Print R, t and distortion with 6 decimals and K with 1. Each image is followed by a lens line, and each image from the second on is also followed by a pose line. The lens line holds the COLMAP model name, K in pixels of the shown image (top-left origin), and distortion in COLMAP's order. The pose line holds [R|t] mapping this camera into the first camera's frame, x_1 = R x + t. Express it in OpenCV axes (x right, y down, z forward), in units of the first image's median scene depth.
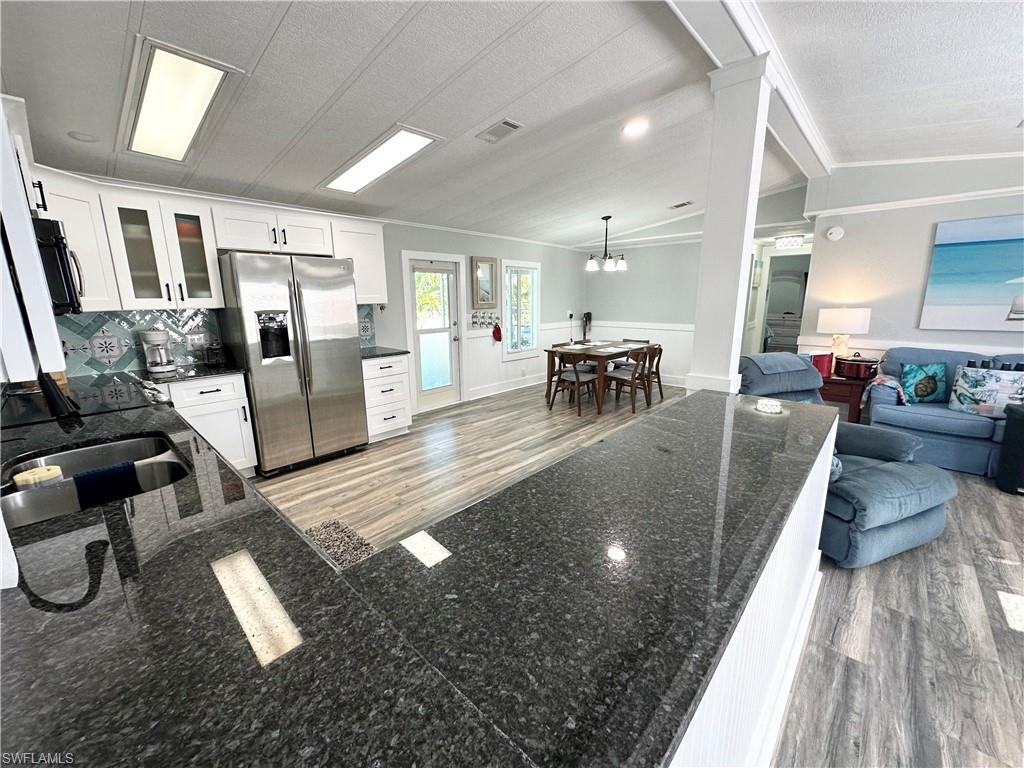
lens RADIAL K [[409.3, 0, 511.6], [0, 409.3, 380.2], [0, 0, 1]] dist [-0.002789, -0.000433]
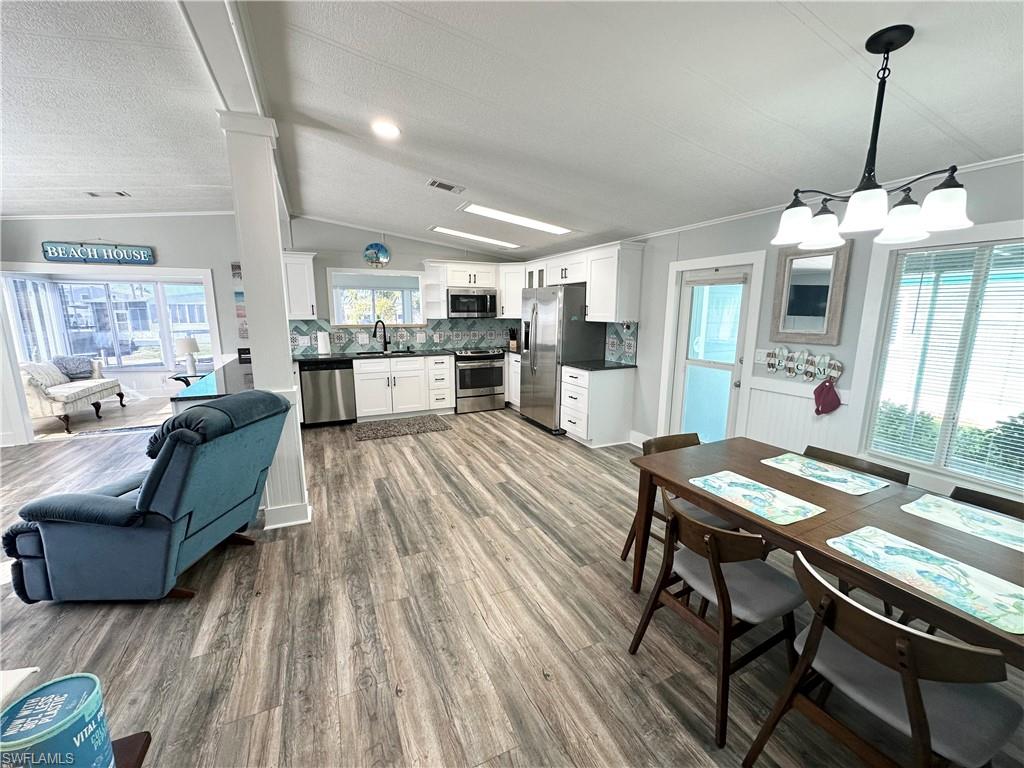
lens RADIAL K [[409.3, 0, 514.7], [0, 409.3, 385.0], [0, 0, 1]] dist [-0.002789, -0.000433]
pose [[-0.369781, 0.175415, -0.912410, 0.827545], [-0.189179, 0.947230, 0.258780, -0.285612], [0.909656, 0.268301, -0.317083, 1.271613]]
